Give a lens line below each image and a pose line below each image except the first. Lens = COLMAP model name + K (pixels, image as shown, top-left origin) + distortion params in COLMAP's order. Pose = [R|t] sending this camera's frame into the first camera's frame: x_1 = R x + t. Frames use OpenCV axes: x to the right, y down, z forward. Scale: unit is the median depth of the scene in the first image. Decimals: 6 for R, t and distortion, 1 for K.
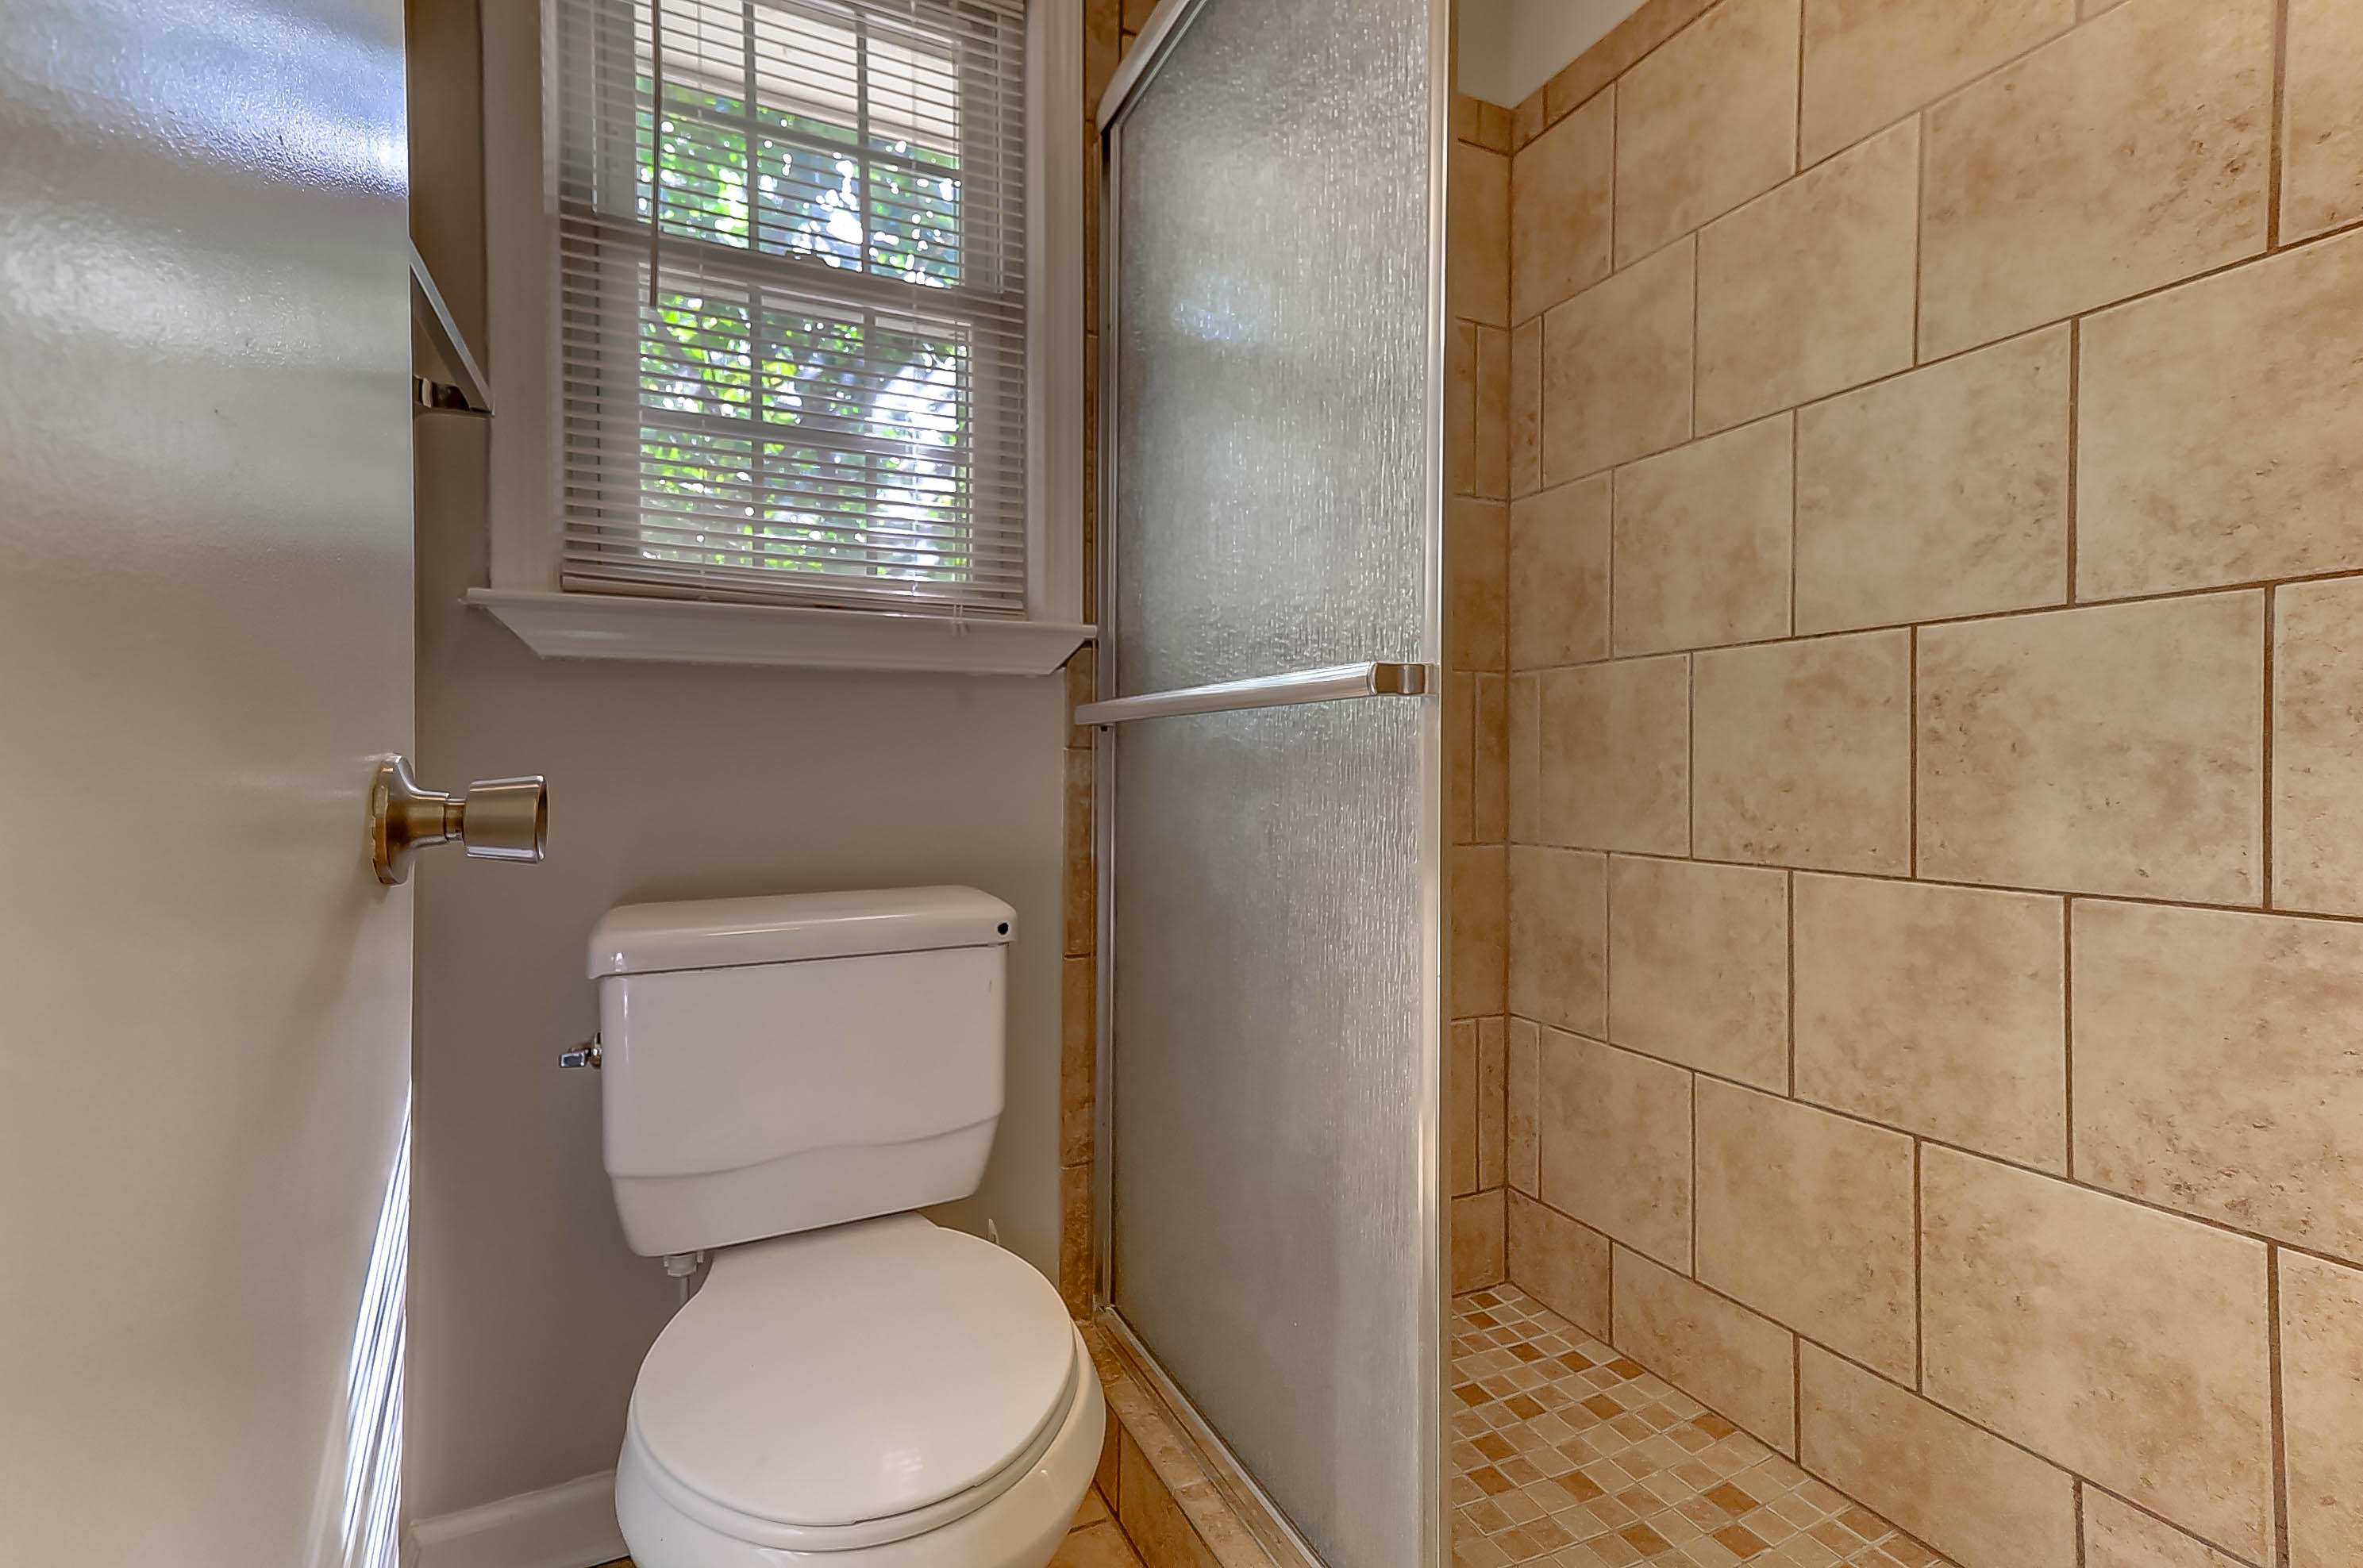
lens RADIAL K [[1067.6, 0, 1175.2], [0, 1067.6, 784.6], [0, 0, 1]] dist [0.031085, -0.001939]
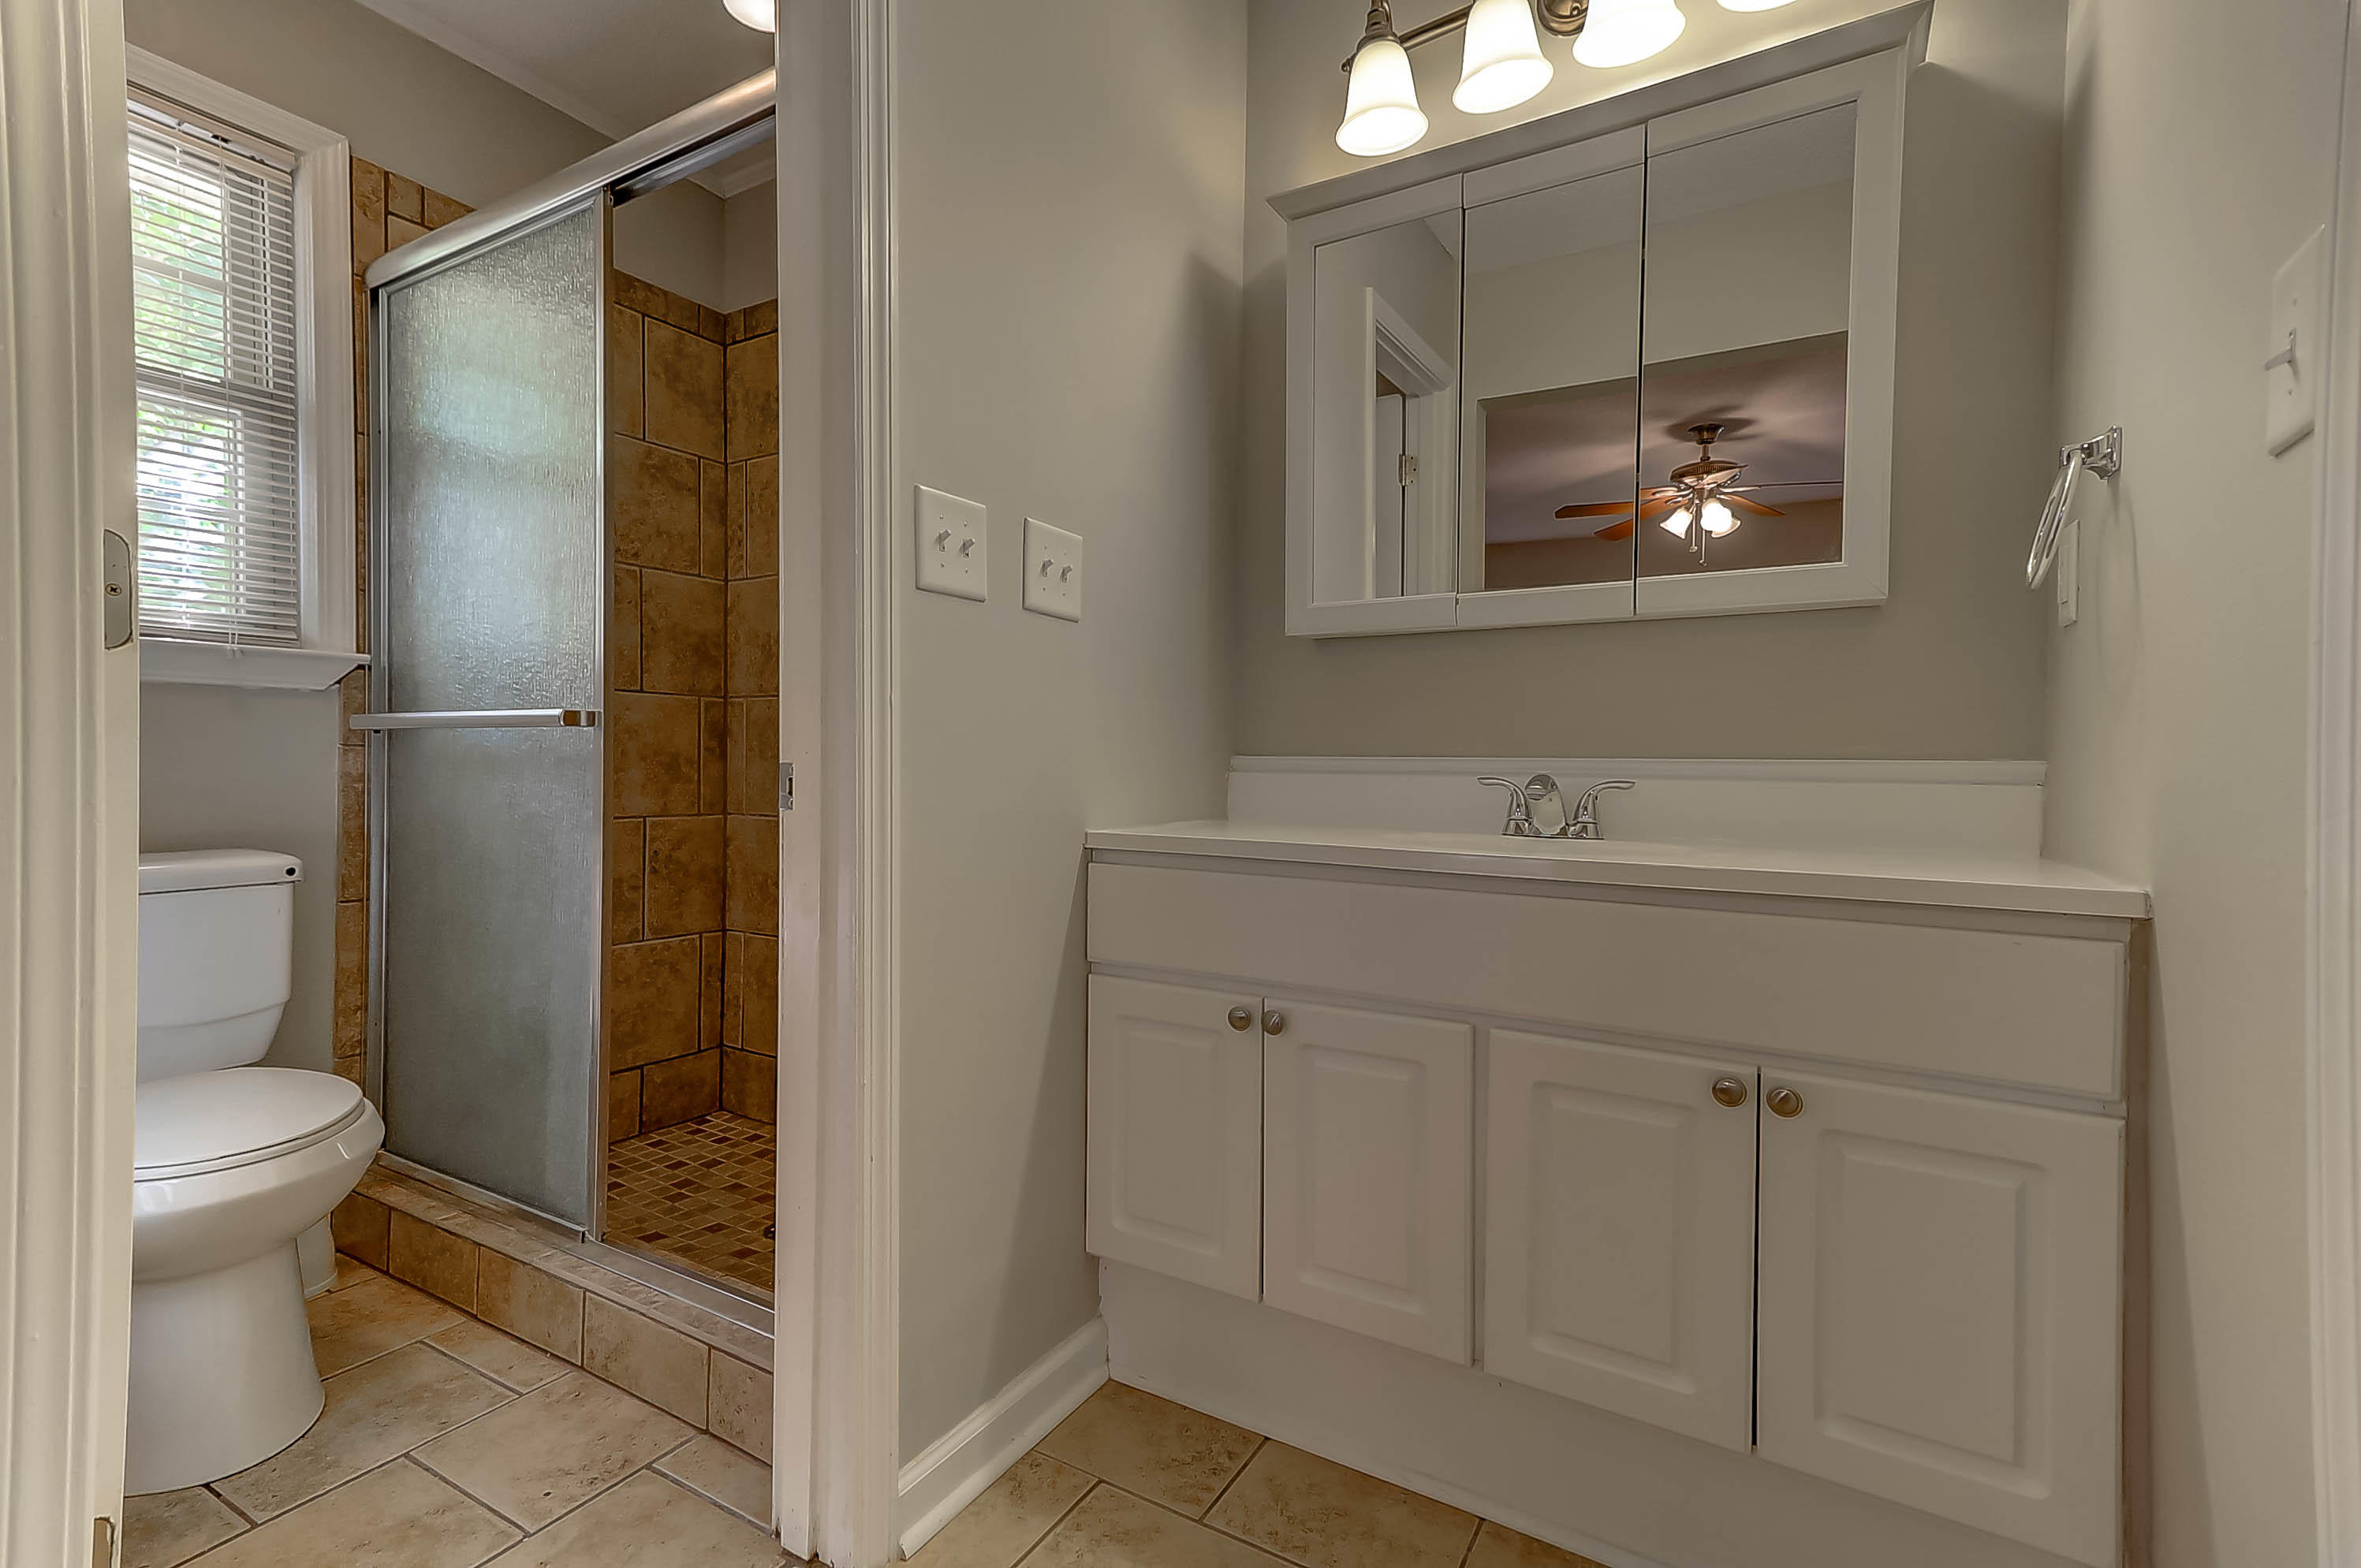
lens RADIAL K [[1066.6, 0, 1188.3], [0, 1066.6, 778.4], [0, 0, 1]] dist [0.031085, -0.001939]
pose [[0.830386, -0.000171, 0.557189, 0.021472], [-0.000463, 0.999999, 0.000997, 0.004913], [-0.557189, -0.001086, 0.830385, -0.714498]]
